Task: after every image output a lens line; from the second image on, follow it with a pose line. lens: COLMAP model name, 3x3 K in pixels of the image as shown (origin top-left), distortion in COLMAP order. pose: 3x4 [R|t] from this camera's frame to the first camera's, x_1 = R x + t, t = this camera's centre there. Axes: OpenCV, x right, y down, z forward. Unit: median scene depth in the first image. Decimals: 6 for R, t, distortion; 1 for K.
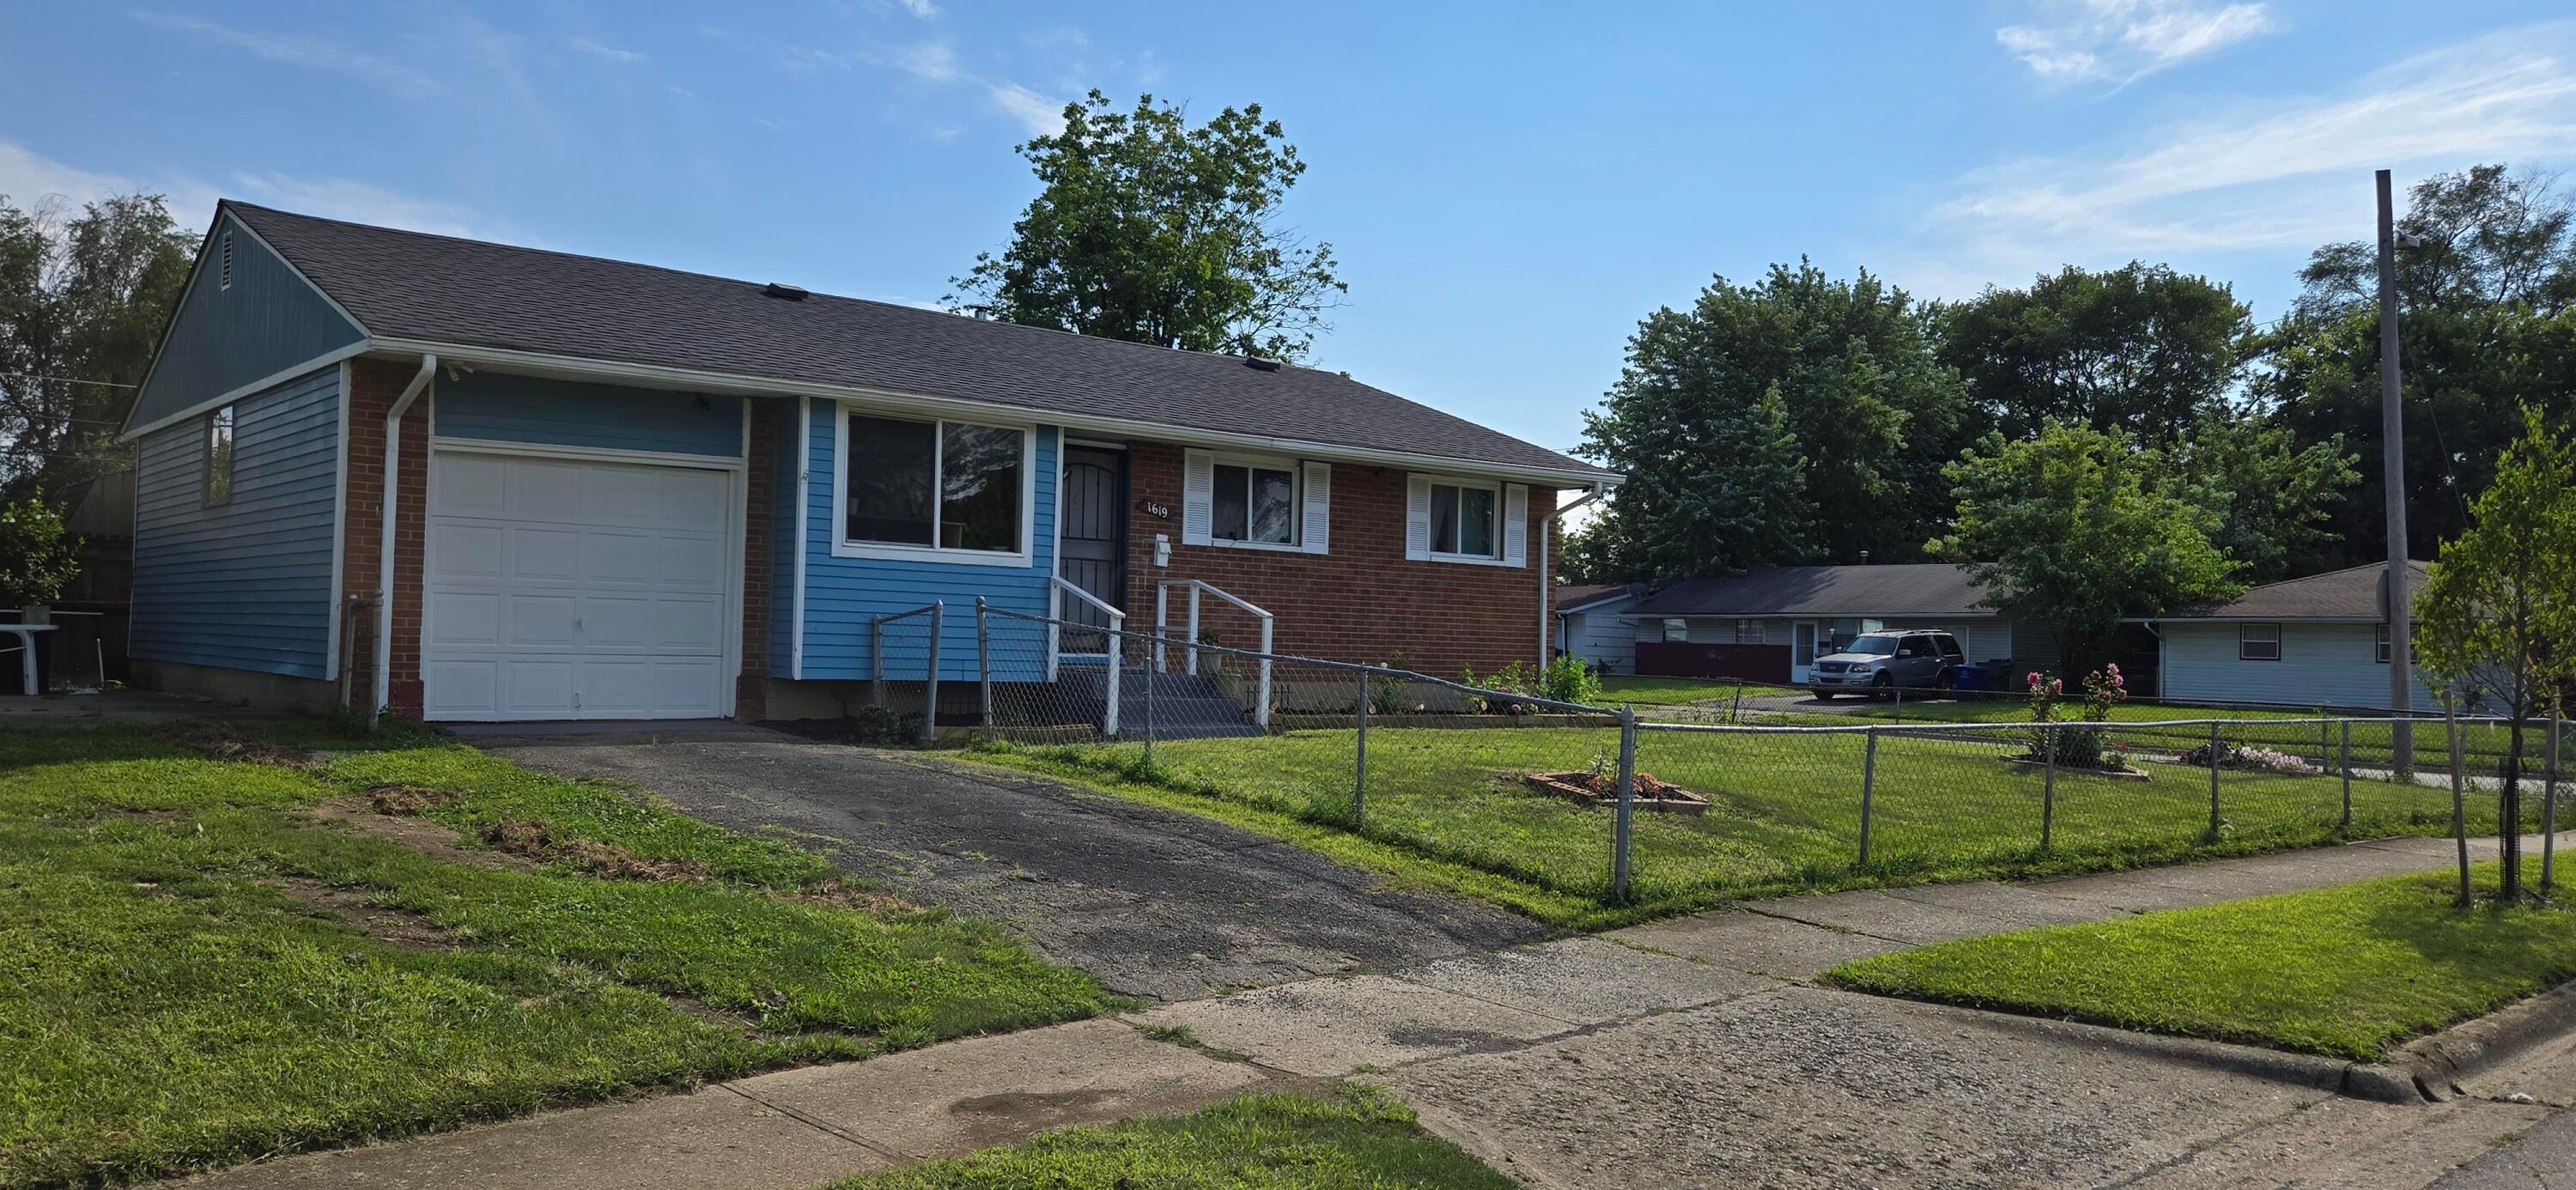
lens RADIAL K [[1868.8, 0, 1242.6], [0, 1868.8, 551.2], [0, 0, 1]] dist [0.000679, 0.001044]
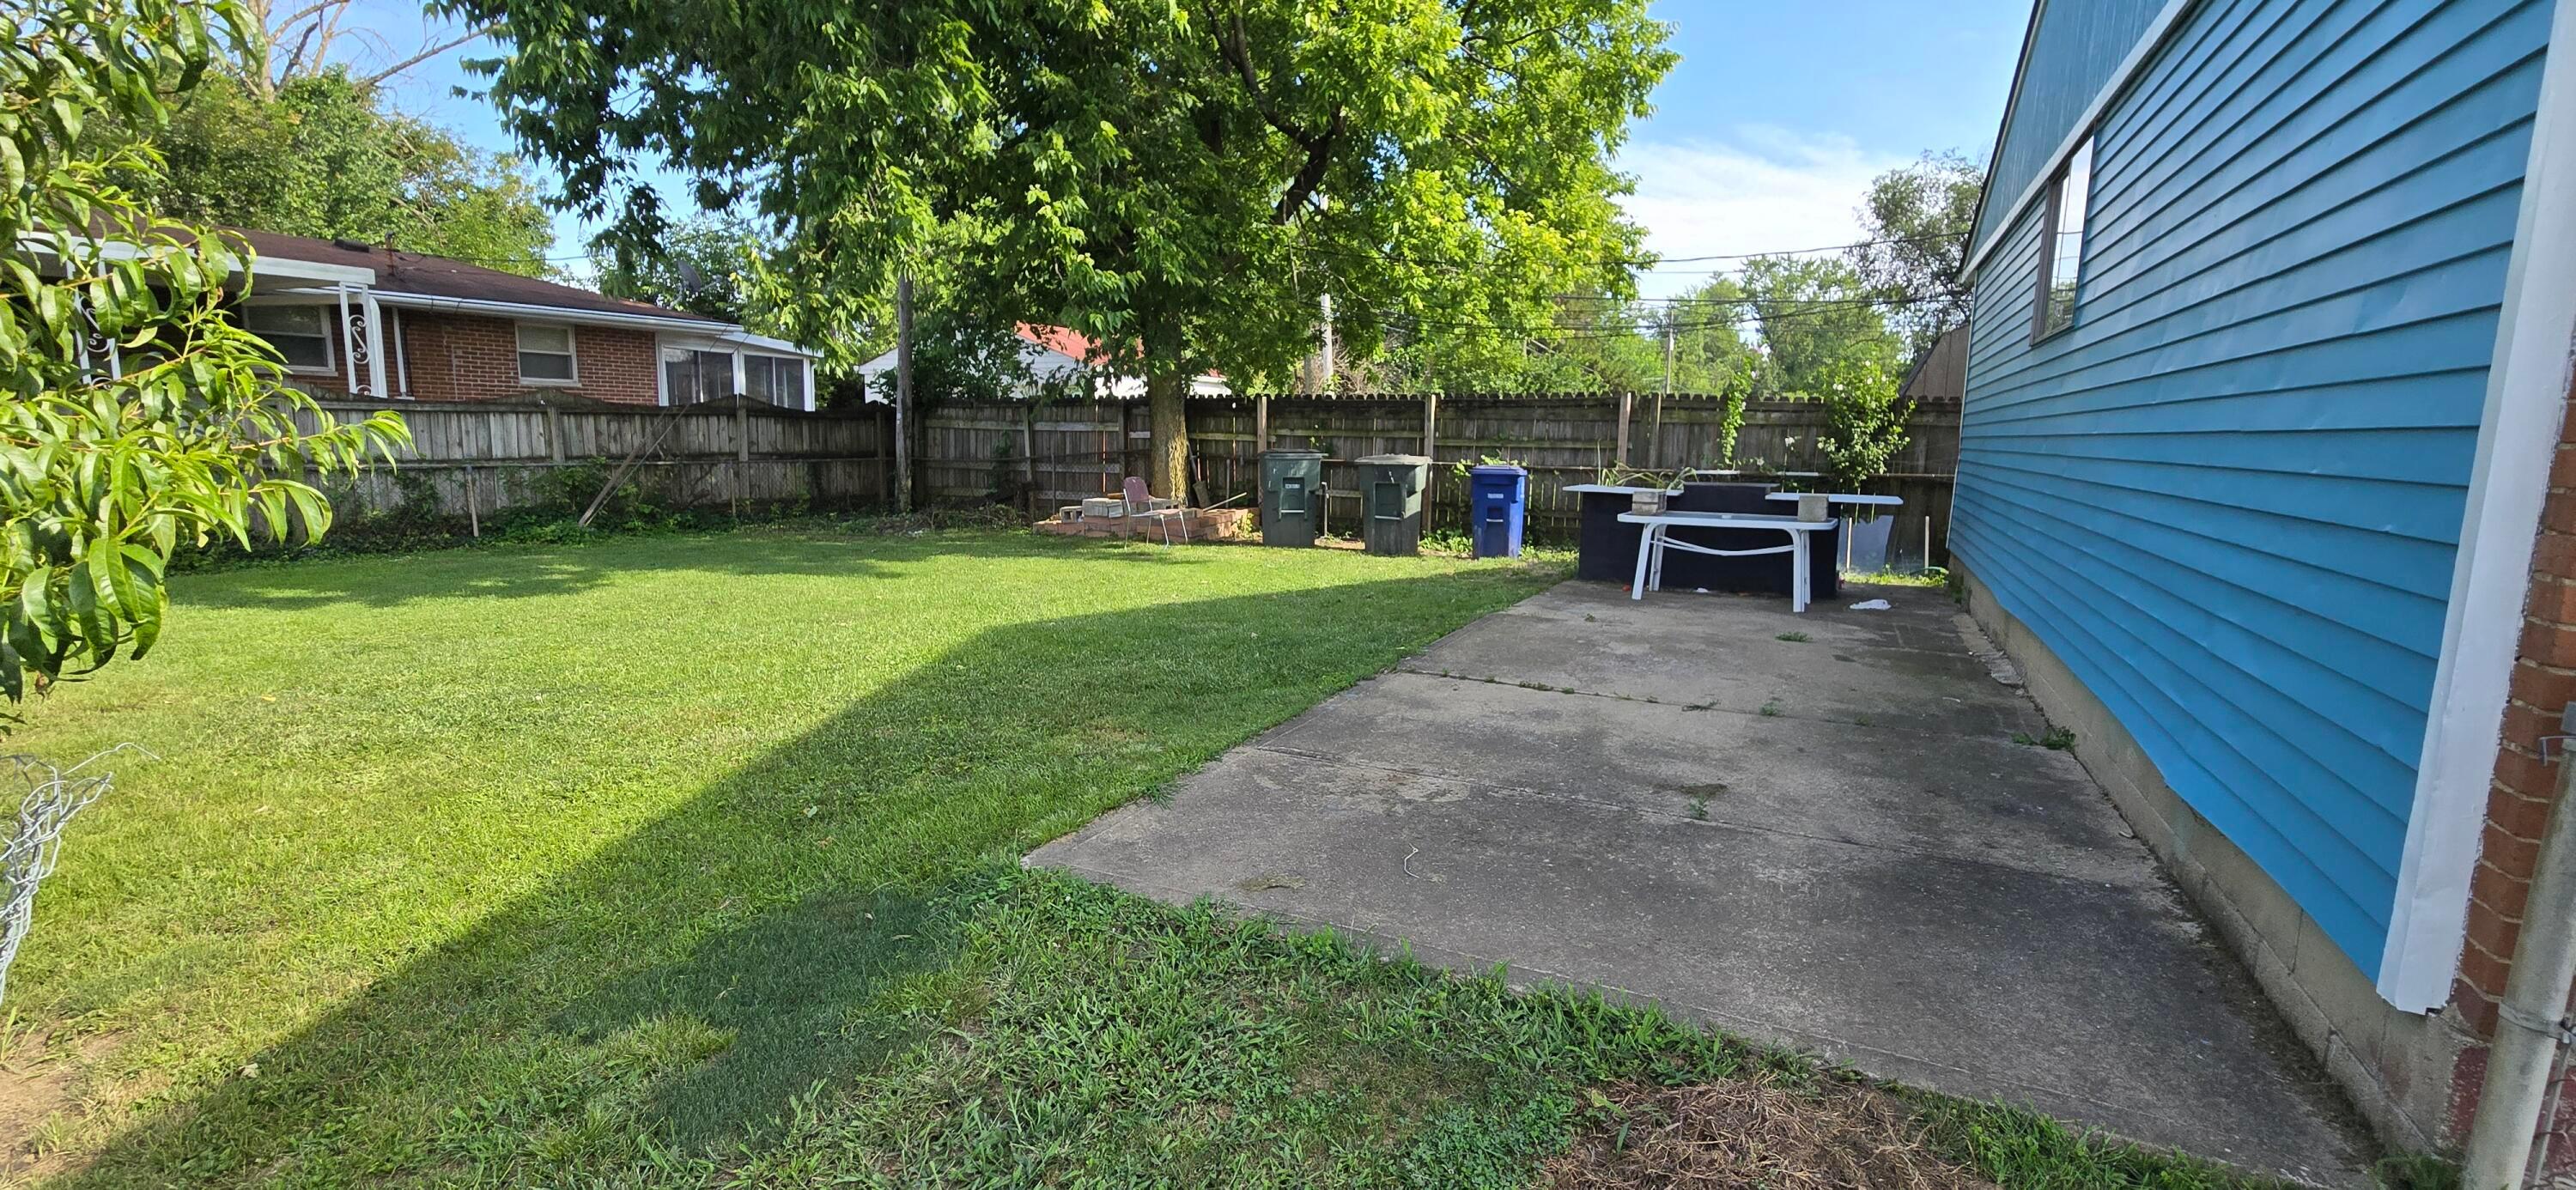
lens RADIAL K [[1059.5, 0, 1301.1], [0, 1059.5, 582.9], [0, 0, 1]] dist [-0.000338, -0.000657]
pose [[0.406329, 0.107199, -0.907417, -0.290202], [0.042165, 0.989836, 0.135817, -0.003205], [0.912753, -0.093448, 0.397679, 0.557825]]
